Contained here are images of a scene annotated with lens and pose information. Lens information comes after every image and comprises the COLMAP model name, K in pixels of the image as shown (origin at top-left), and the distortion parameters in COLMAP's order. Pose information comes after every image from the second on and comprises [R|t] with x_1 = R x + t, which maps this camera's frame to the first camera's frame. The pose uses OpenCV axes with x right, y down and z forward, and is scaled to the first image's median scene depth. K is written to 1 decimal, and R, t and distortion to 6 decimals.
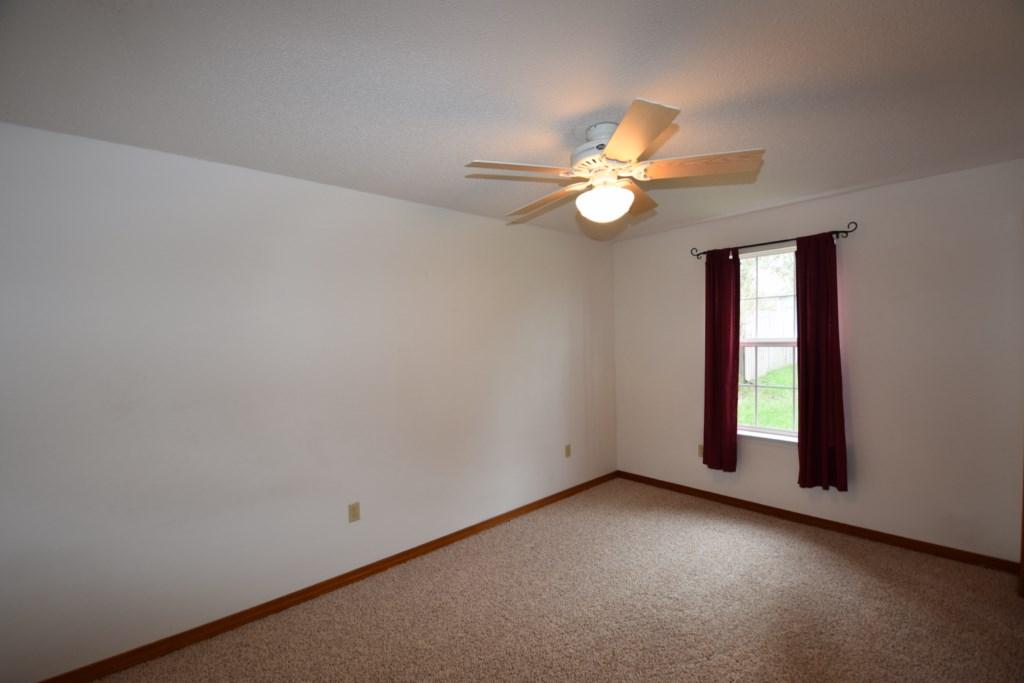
lens RADIAL K [[445.6, 0, 512.5], [0, 445.6, 349.0], [0, 0, 1]] dist [-0.000350, -0.000333]
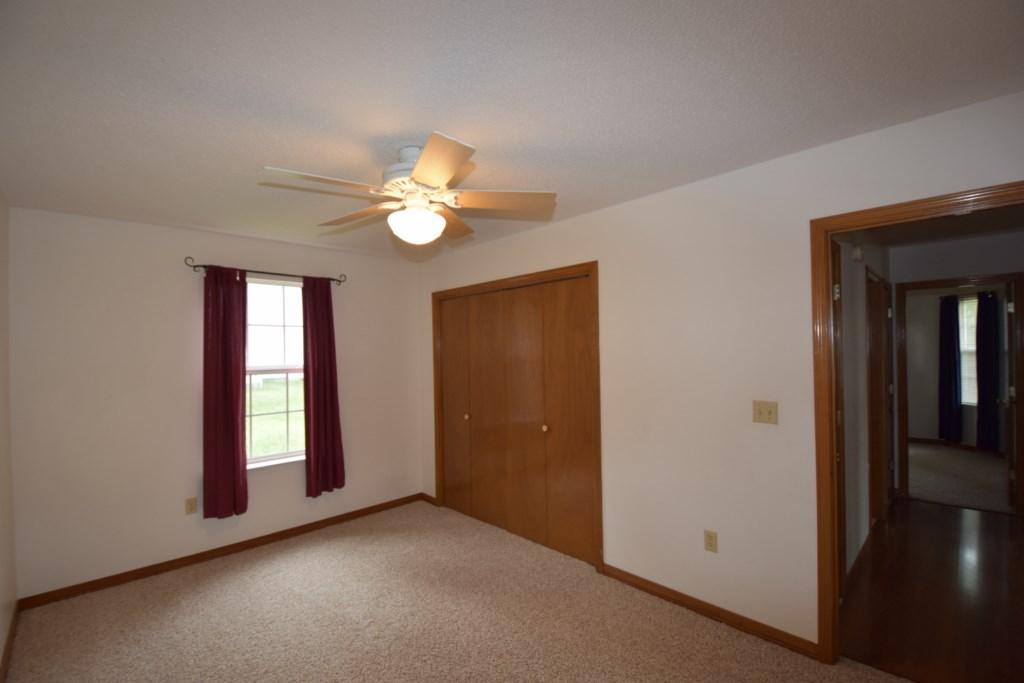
lens RADIAL K [[445.6, 0, 512.5], [0, 445.6, 349.0], [0, 0, 1]] dist [-0.000350, -0.000333]
pose [[-0.018509, 0.032726, 0.999293, -0.482102], [0.042933, 0.998568, -0.031907, -0.006200], [-0.998906, 0.042312, -0.019888, 0.496608]]
